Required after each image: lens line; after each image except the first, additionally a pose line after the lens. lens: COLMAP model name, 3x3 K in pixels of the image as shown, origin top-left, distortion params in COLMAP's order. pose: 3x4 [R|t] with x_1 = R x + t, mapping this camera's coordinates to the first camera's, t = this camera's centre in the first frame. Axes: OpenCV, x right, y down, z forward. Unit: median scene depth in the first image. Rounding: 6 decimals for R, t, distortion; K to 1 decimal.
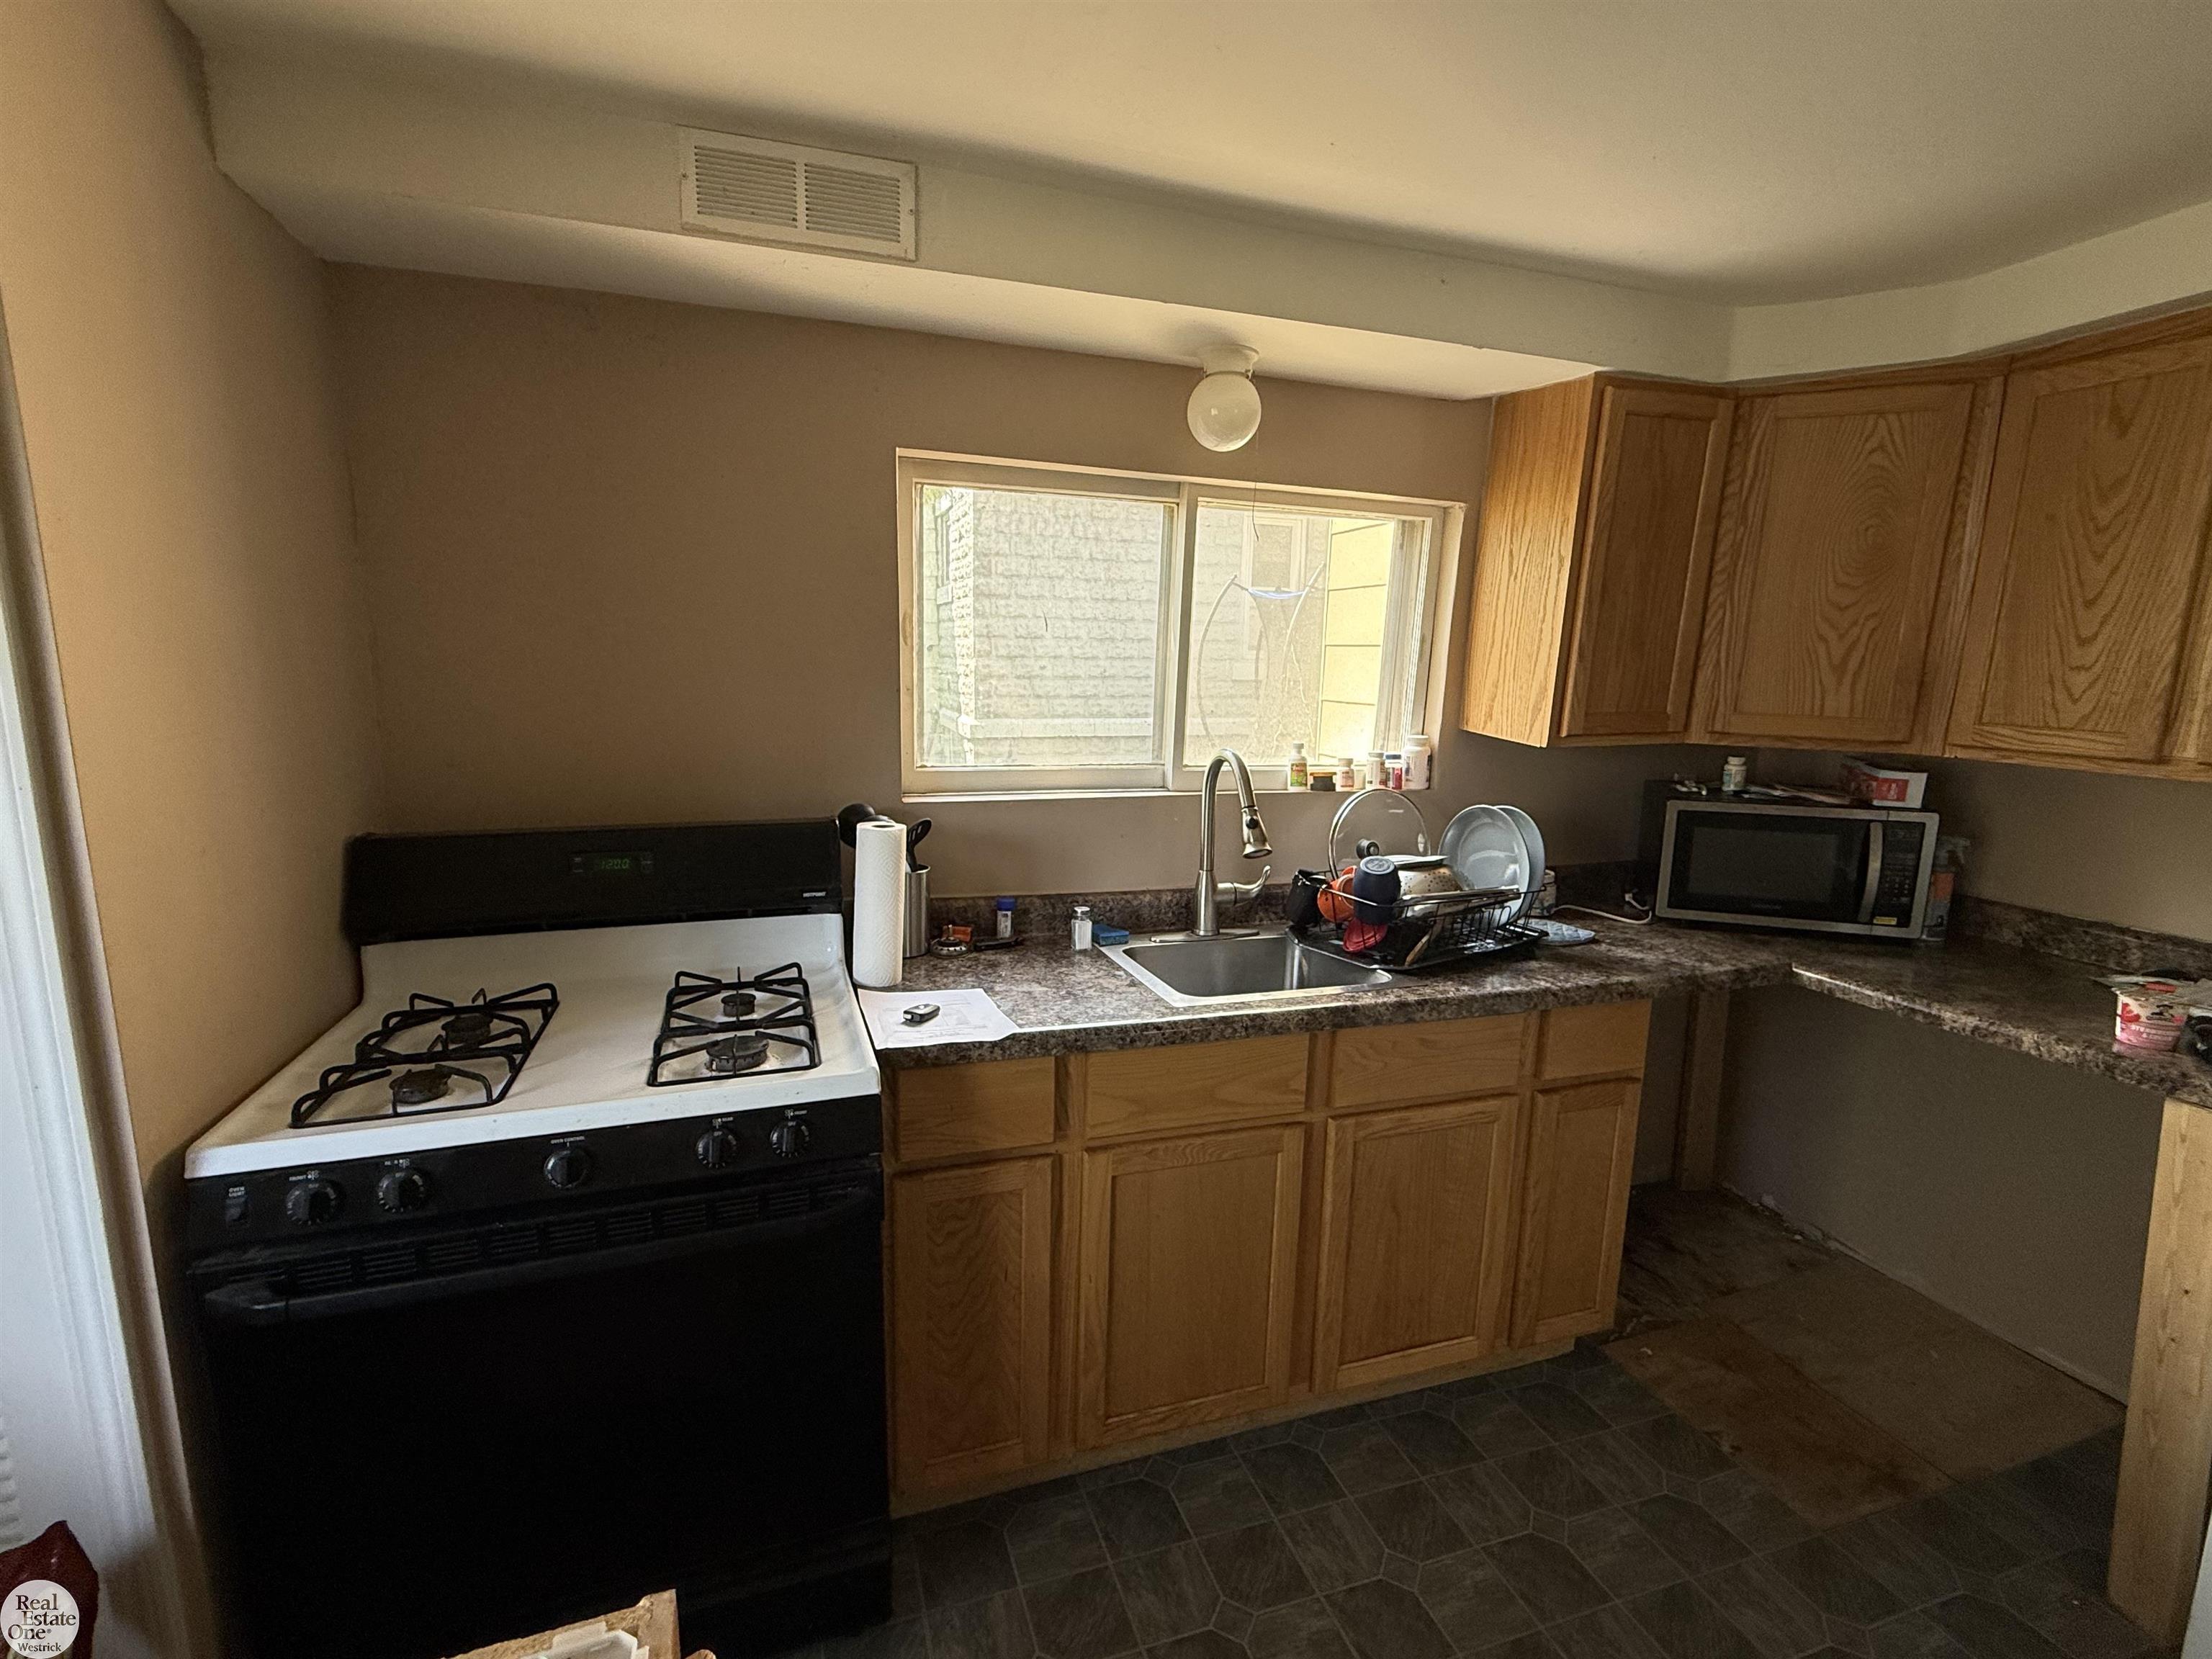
lens RADIAL K [[996.9, 0, 1101.7], [0, 996.9, 831.4], [0, 0, 1]] dist [-0.001634, 0.000489]
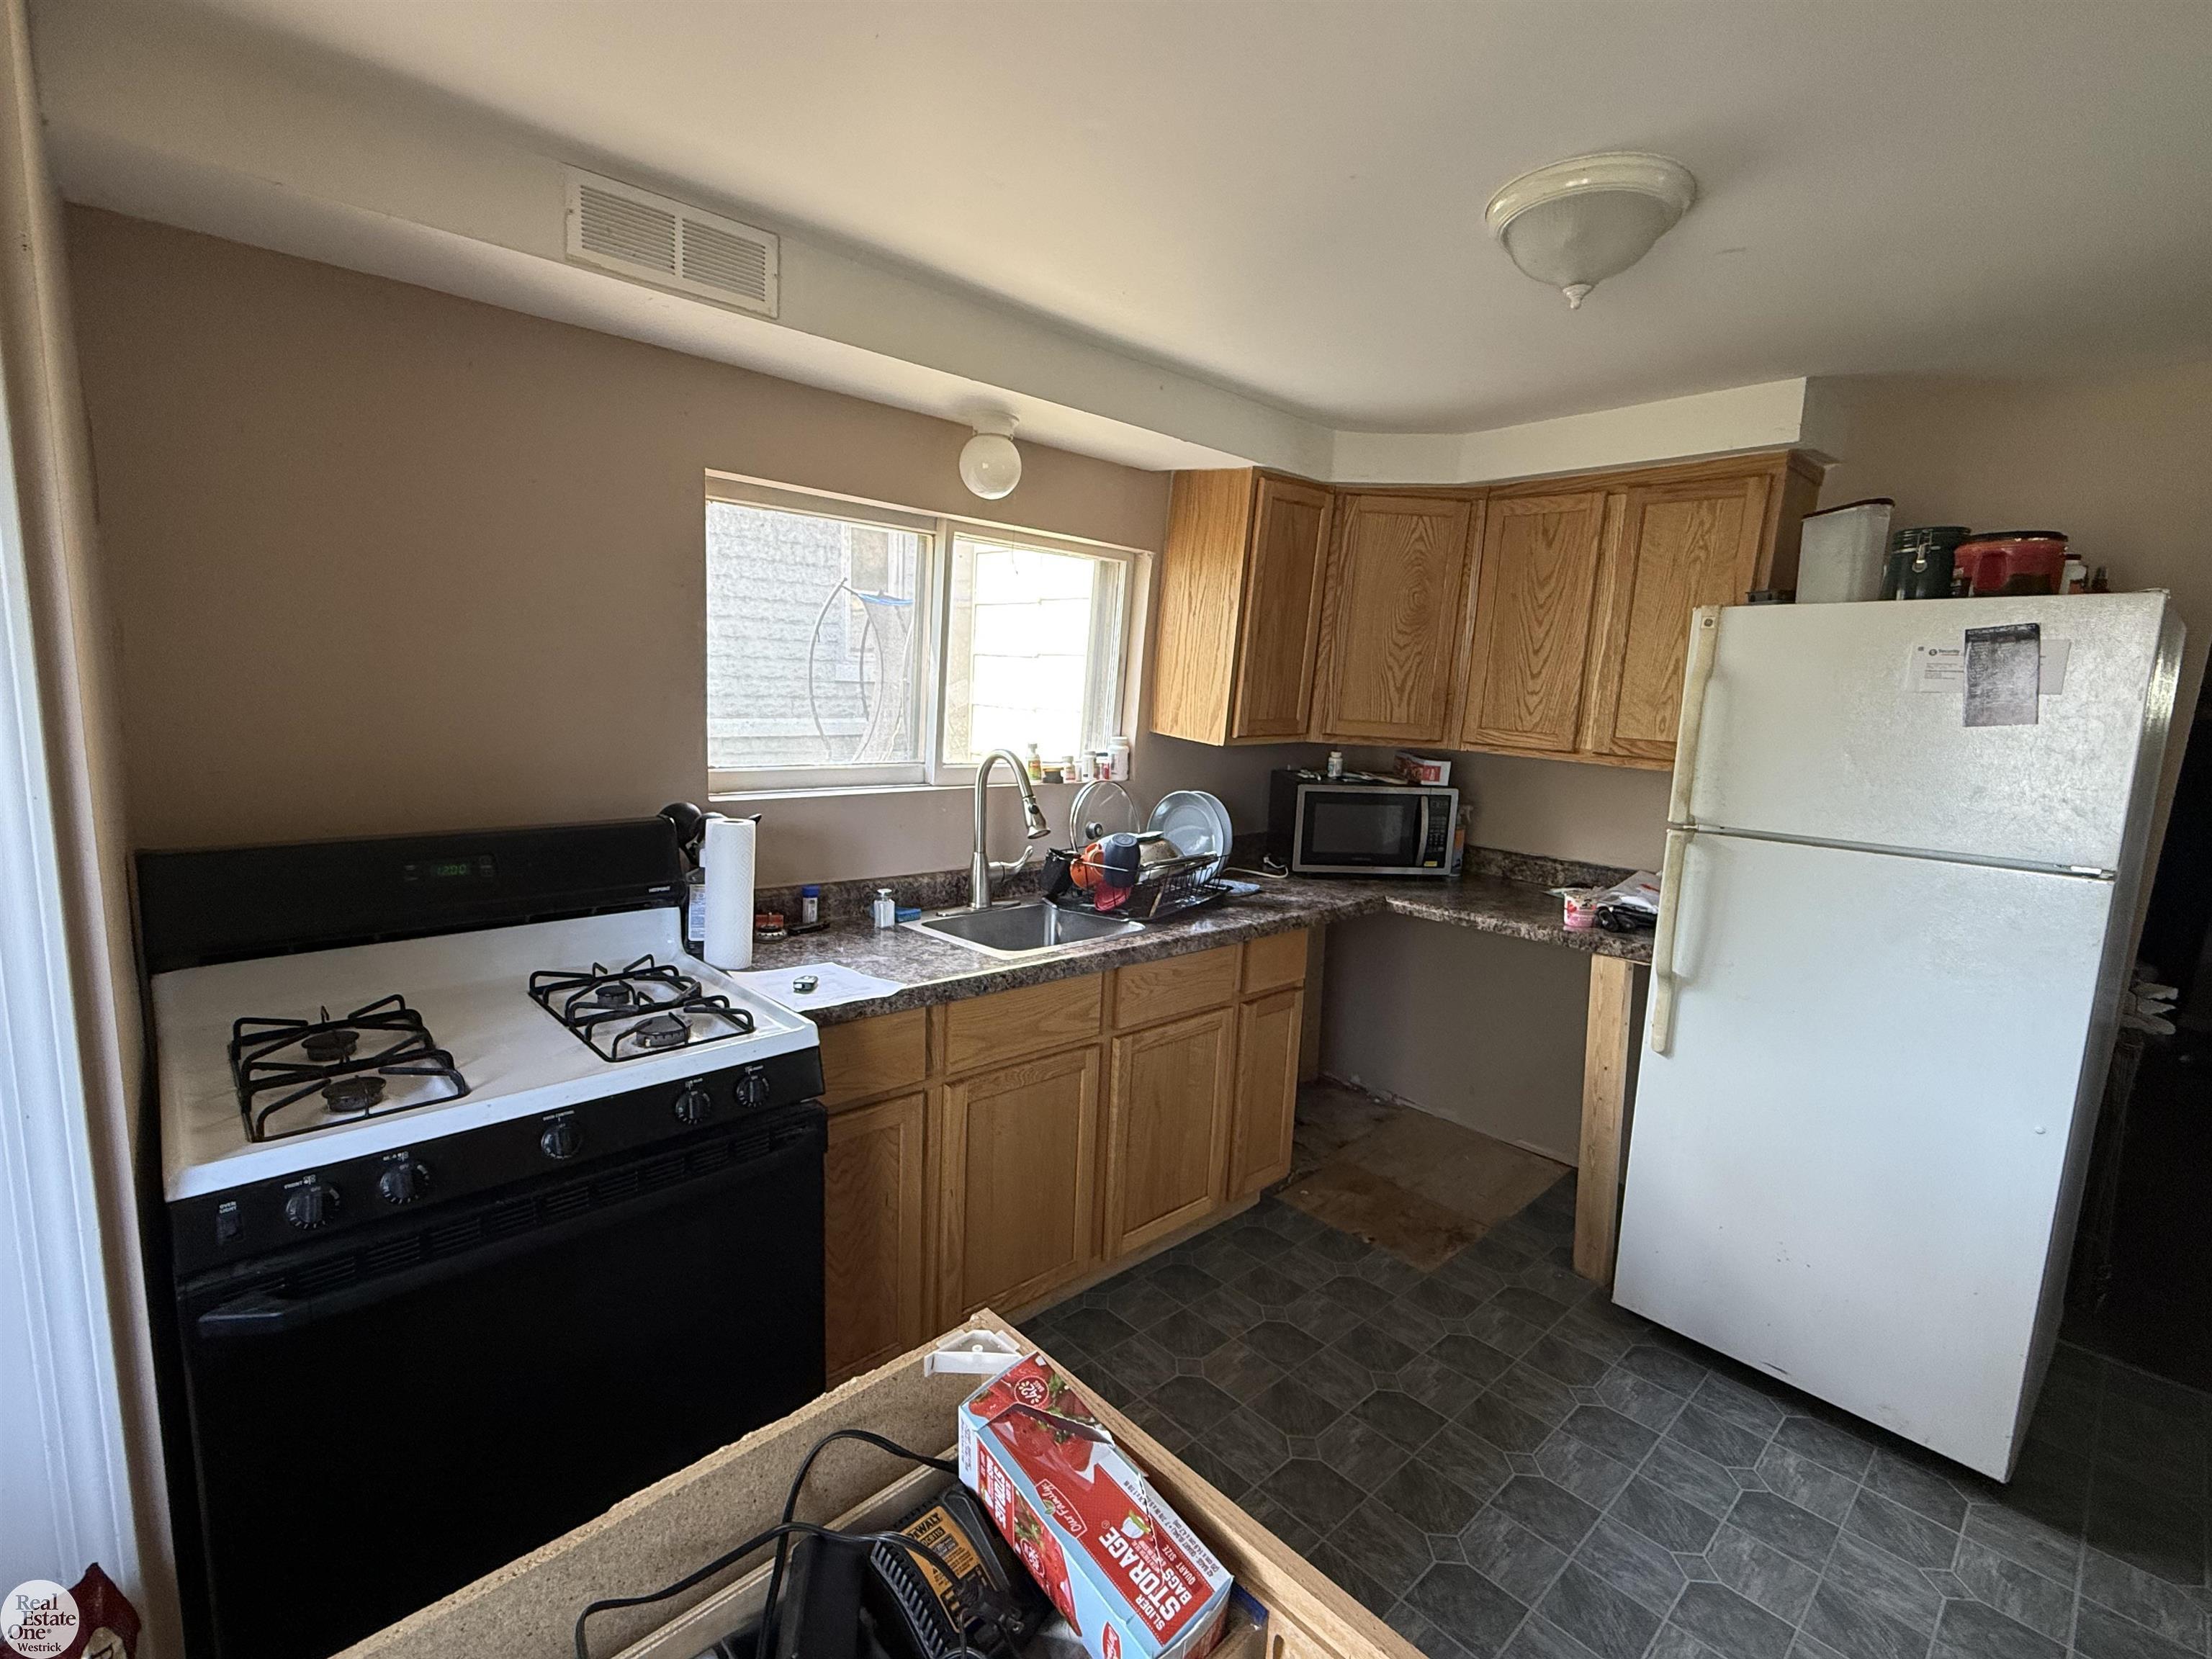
lens RADIAL K [[996.9, 0, 1101.7], [0, 996.9, 831.4], [0, 0, 1]] dist [-0.001634, 0.000489]
pose [[0.911344, -0.041222, 0.409577, -0.264018], [0.041403, 0.999107, 0.008431, 0.011359], [-0.409559, 0.009274, 0.912236, -0.138358]]
